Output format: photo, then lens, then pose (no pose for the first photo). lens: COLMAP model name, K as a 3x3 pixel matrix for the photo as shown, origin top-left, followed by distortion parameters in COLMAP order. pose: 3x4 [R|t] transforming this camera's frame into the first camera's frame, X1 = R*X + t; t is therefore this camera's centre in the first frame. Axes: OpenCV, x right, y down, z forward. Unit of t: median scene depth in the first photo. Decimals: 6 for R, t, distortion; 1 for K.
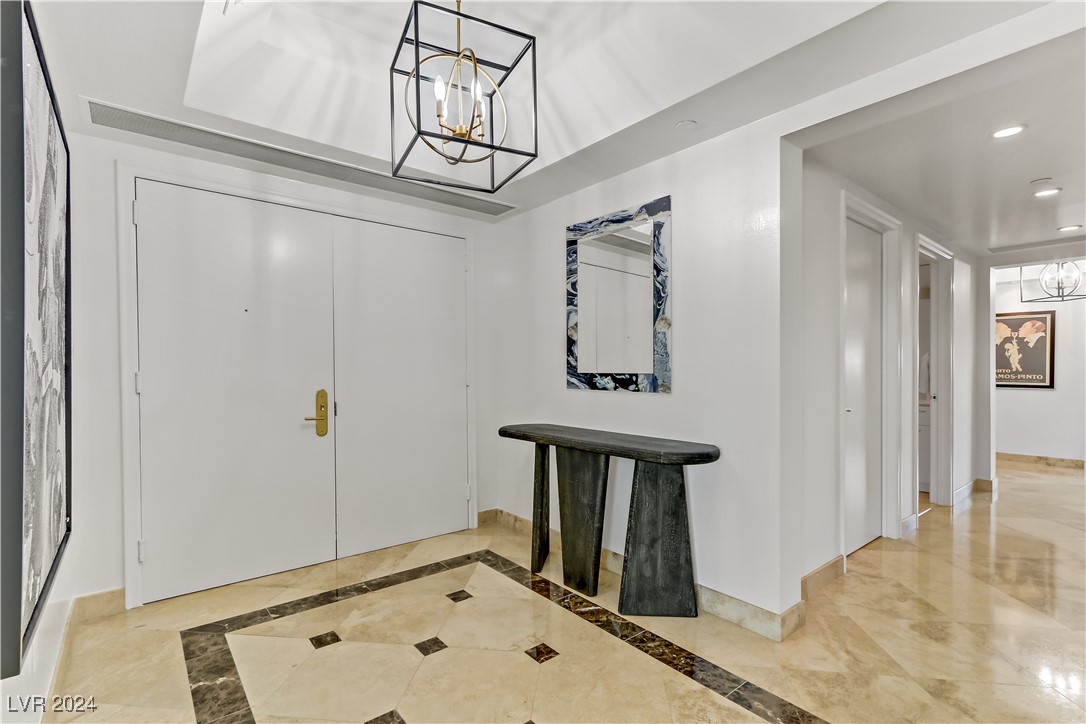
lens RADIAL K [[496.6, 0, 522.0], [0, 496.6, 372.9], [0, 0, 1]] dist [-0.001210, -0.000061]
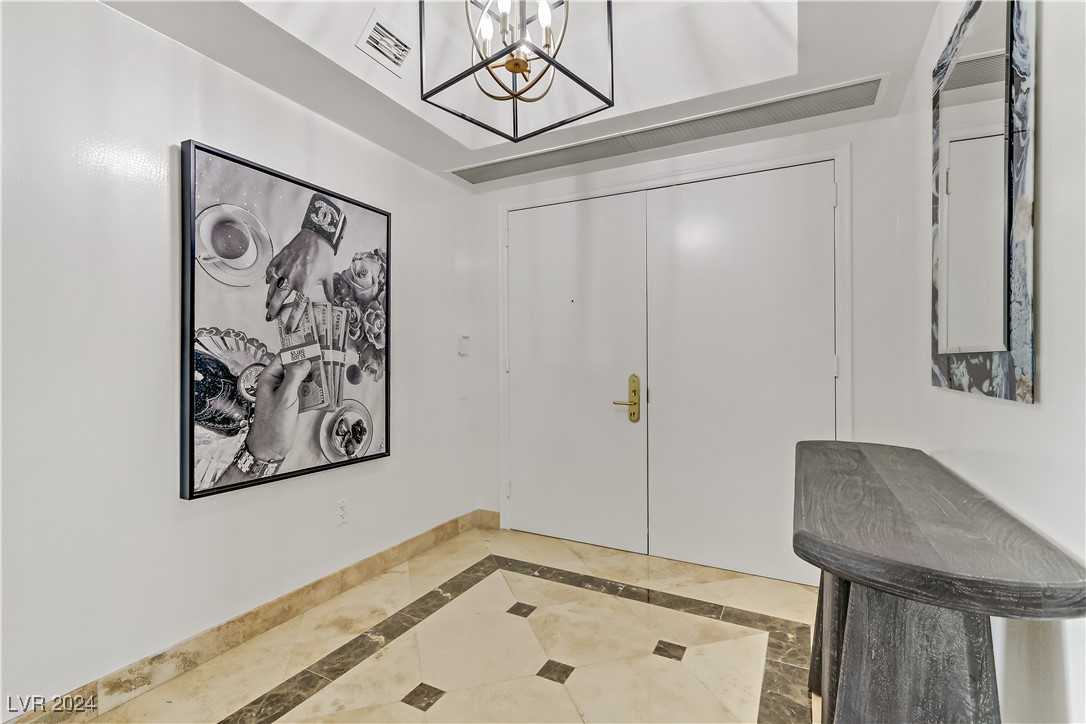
lens RADIAL K [[494.0, 0, 539.3], [0, 494.0, 359.1], [0, 0, 1]] dist [-0.012124, -0.000304]
pose [[0.407724, -0.000705, -0.913105, 0.449425], [-0.011129, 0.999922, -0.005741, 0.013364], [0.913037, 0.012502, 0.407684, 0.482683]]
